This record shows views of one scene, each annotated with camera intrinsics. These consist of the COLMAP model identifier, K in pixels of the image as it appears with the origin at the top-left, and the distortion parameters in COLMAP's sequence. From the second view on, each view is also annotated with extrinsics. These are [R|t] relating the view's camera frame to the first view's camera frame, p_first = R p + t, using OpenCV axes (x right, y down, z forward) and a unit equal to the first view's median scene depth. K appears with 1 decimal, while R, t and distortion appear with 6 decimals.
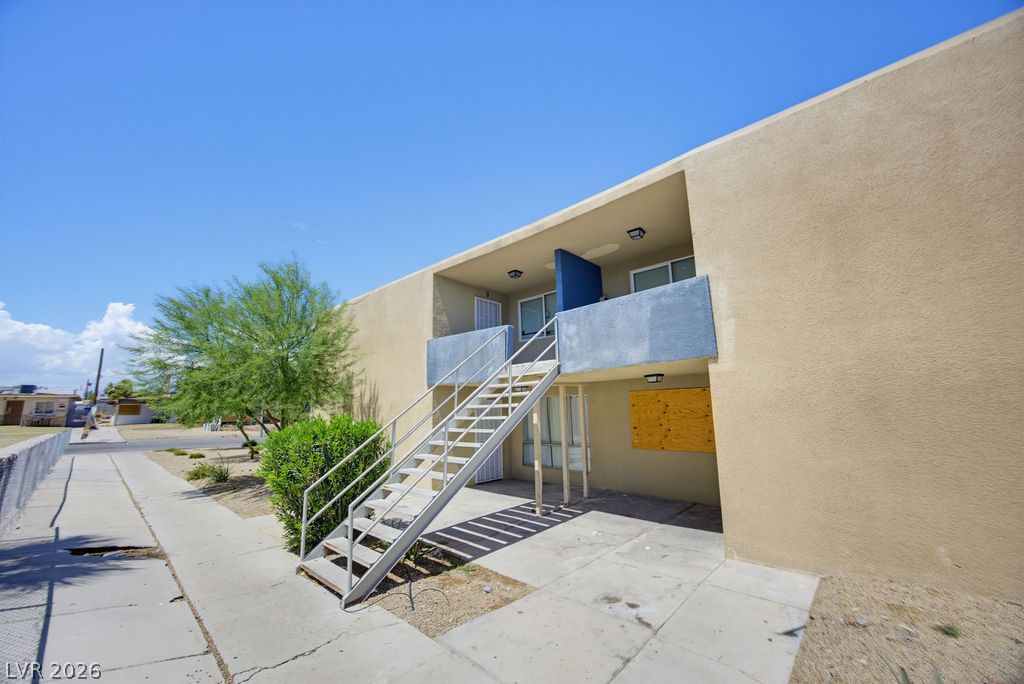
lens RADIAL K [[387.3, 0, 517.7], [0, 387.3, 340.3], [0, 0, 1]] dist [0.000583, 0.000214]
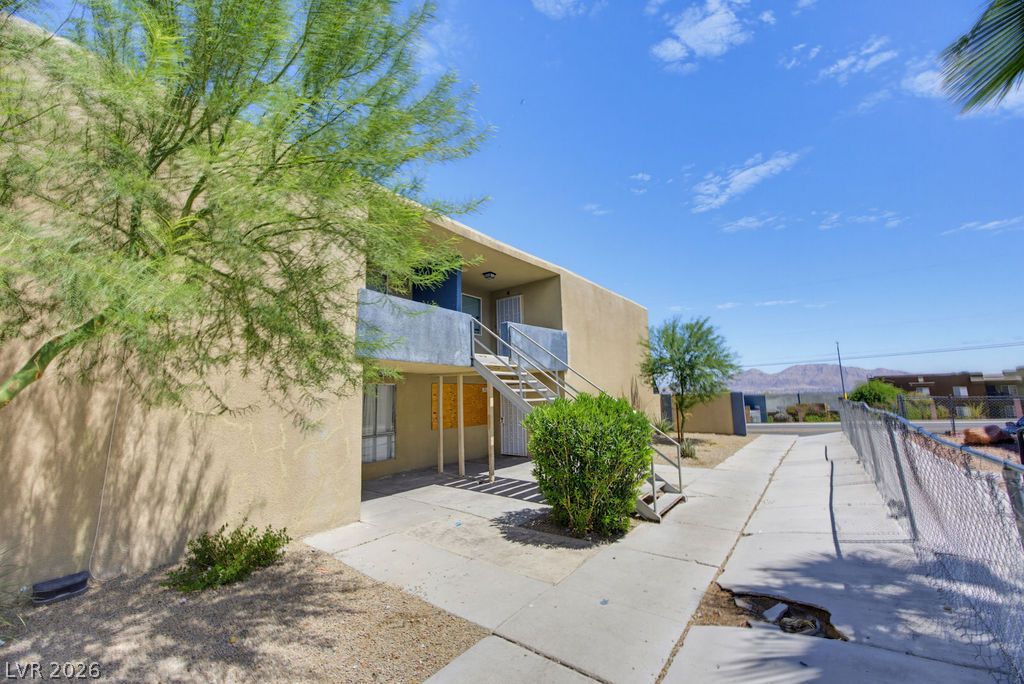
lens RADIAL K [[387.3, 0, 517.7], [0, 387.3, 340.3], [0, 0, 1]] dist [0.000583, 0.000214]
pose [[-0.089367, 0.169591, 0.981454, -0.765818], [-0.137902, 0.973799, -0.180825, 0.144808], [-0.986406, -0.151504, -0.063639, 0.681778]]
